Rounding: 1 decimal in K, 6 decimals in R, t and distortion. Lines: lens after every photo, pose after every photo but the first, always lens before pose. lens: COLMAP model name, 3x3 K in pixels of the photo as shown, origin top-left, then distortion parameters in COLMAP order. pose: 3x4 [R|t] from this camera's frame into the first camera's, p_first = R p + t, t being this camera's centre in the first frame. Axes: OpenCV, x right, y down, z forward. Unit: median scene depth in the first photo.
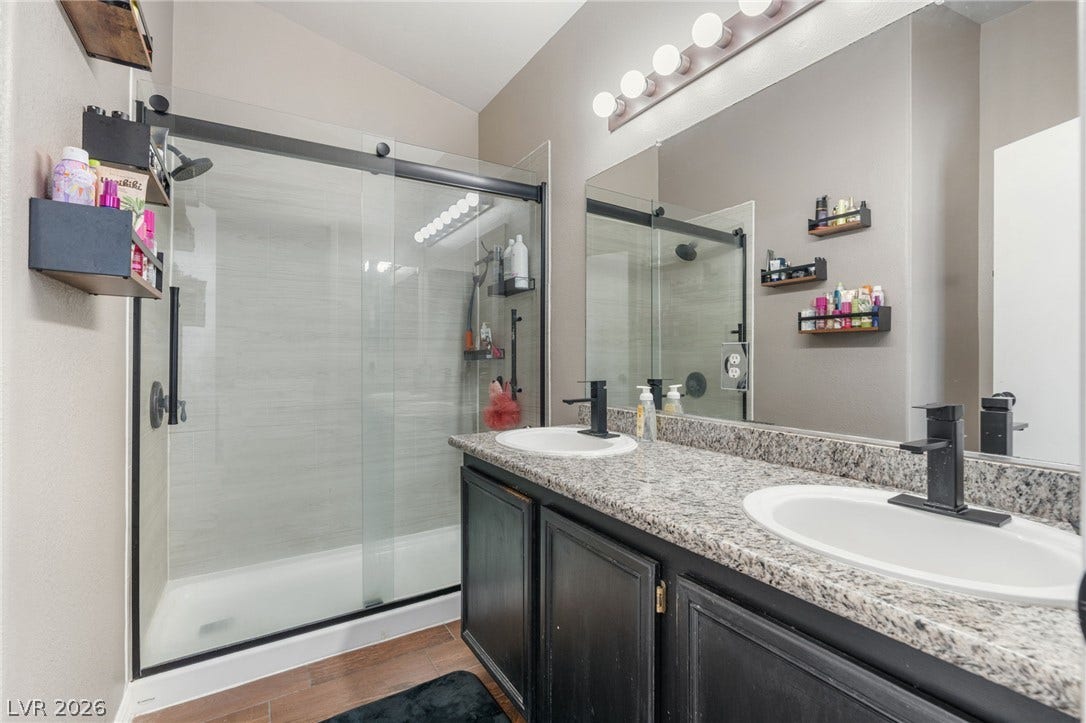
lens RADIAL K [[490.2, 0, 543.6], [0, 490.2, 358.4], [0, 0, 1]] dist [-0.014307, 0.014411]
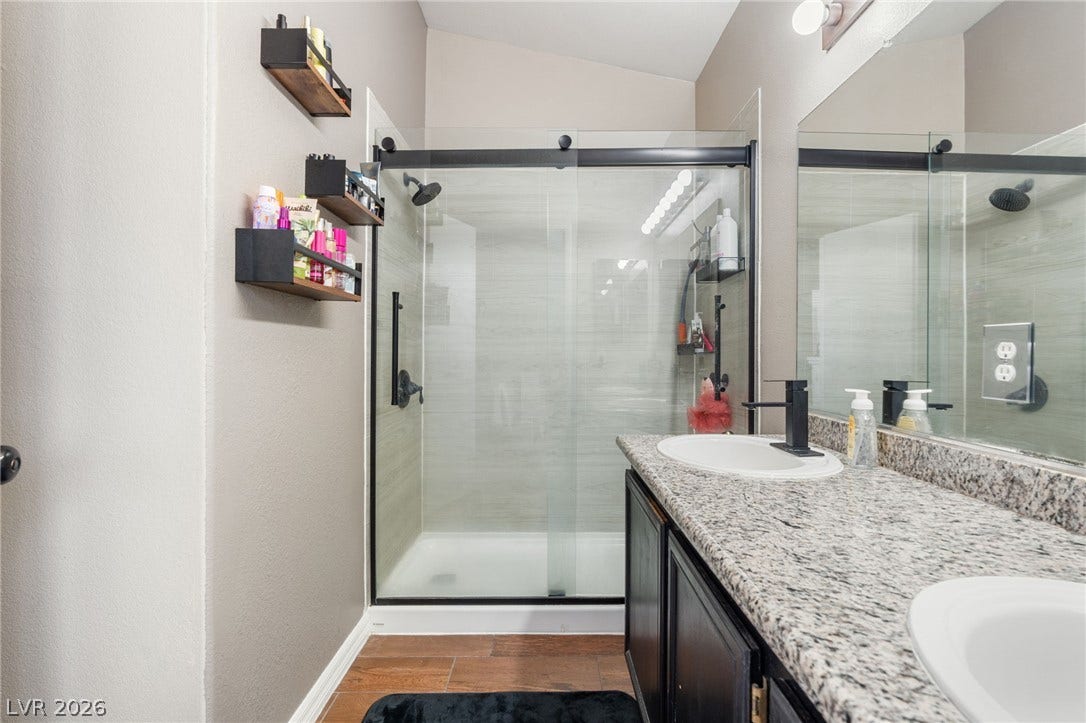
lens RADIAL K [[487.7, 0, 544.3], [0, 487.7, 356.4], [0, 0, 1]] dist [-0.000838, 0.000526]
pose [[0.853878, 0.005650, -0.520443, 0.173133], [-0.003684, 0.999982, 0.004812, 0.005775], [0.520461, -0.002192, 0.853883, 0.141660]]
